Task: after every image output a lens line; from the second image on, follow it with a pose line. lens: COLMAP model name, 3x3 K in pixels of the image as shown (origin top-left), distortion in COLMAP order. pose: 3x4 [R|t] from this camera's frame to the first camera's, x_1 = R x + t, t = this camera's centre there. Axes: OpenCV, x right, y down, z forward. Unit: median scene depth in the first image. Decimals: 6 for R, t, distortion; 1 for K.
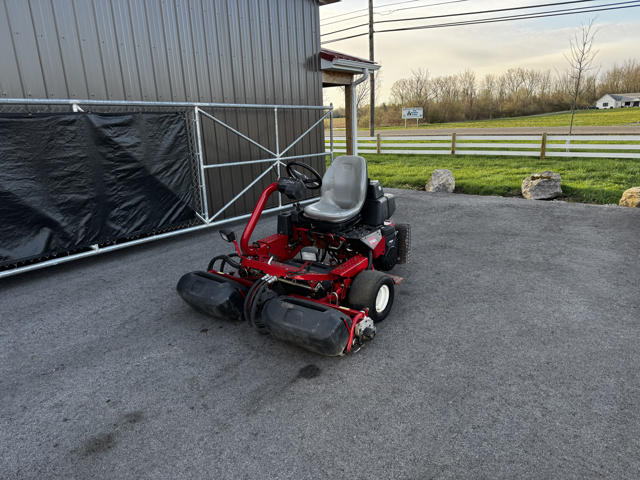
lens RADIAL K [[449.1, 0, 320.0], [0, 449.1, 240.0], [0, 0, 1]] dist [0.082042, -0.122441]
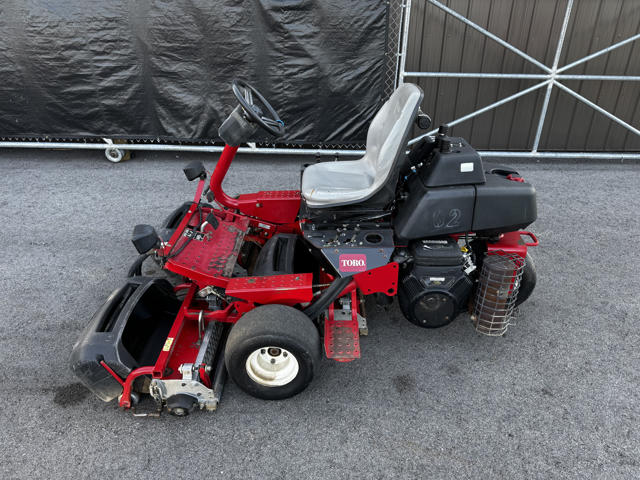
lens RADIAL K [[449.1, 0, 320.0], [0, 449.1, 240.0], [0, 0, 1]] dist [0.082042, -0.122441]
pose [[0.590334, 0.392155, -0.705493, 0.353426], [-0.235107, 0.919687, 0.314486, -0.137081], [0.772159, -0.019786, 0.635121, 0.504382]]
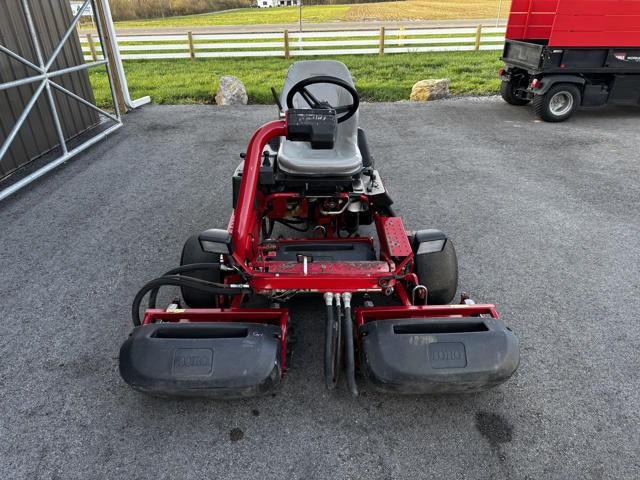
lens RADIAL K [[451.9, 0, 320.0], [0, 451.9, 240.0], [0, 0, 1]] dist [0.025785, -0.034307]
pose [[0.786322, -0.270742, 0.555334, -0.288573], [0.158097, 0.957115, 0.242767, -0.085547], [-0.597246, -0.103096, 0.795405, 0.396340]]
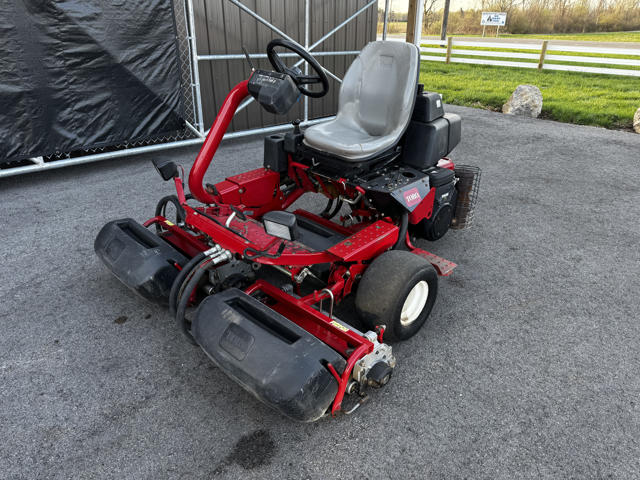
lens RADIAL K [[451.9, 0, 320.0], [0, 451.9, 240.0], [0, 0, 1]] dist [0.025785, -0.034307]
pose [[0.989773, 0.099862, -0.101868, 0.049566], [-0.079214, 0.978640, 0.189709, -0.034840], [0.118637, -0.179700, 0.976541, 0.312346]]
